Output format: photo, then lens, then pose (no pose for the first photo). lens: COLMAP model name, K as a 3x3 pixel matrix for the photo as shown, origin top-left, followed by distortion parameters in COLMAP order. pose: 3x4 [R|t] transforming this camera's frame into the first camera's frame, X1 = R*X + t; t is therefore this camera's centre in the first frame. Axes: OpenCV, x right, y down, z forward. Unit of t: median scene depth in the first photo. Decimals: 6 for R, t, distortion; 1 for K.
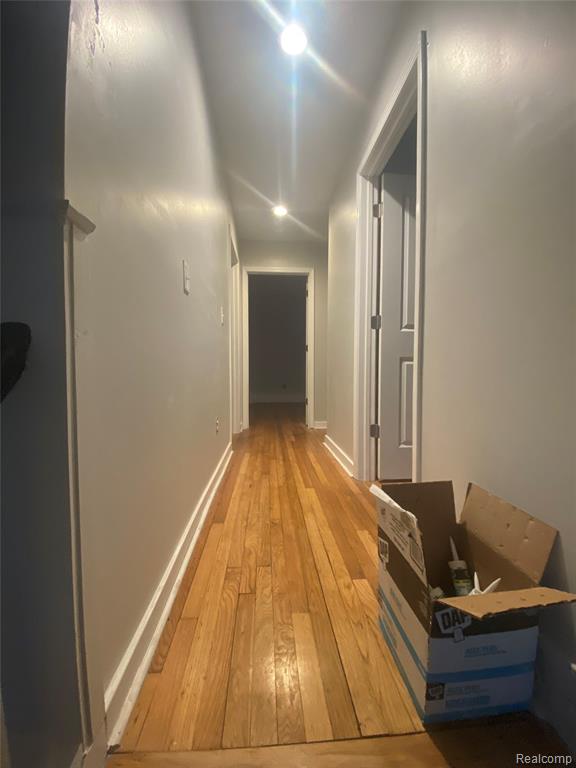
lens RADIAL K [[326.9, 0, 288.0], [0, 326.9, 384.0], [0, 0, 1]] dist [0.017444, -0.019071]
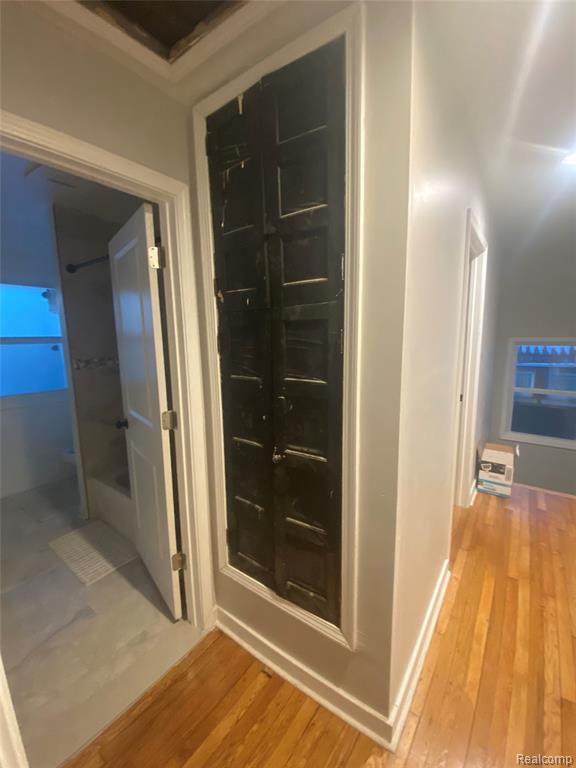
lens RADIAL K [[326.9, 0, 288.0], [0, 326.9, 384.0], [0, 0, 1]] dist [0.017444, -0.019071]
pose [[-0.770433, -0.082685, 0.632136, 0.018395], [0.042756, 0.982620, 0.180640, -0.457893], [-0.636086, 0.166199, -0.753507, 2.178398]]
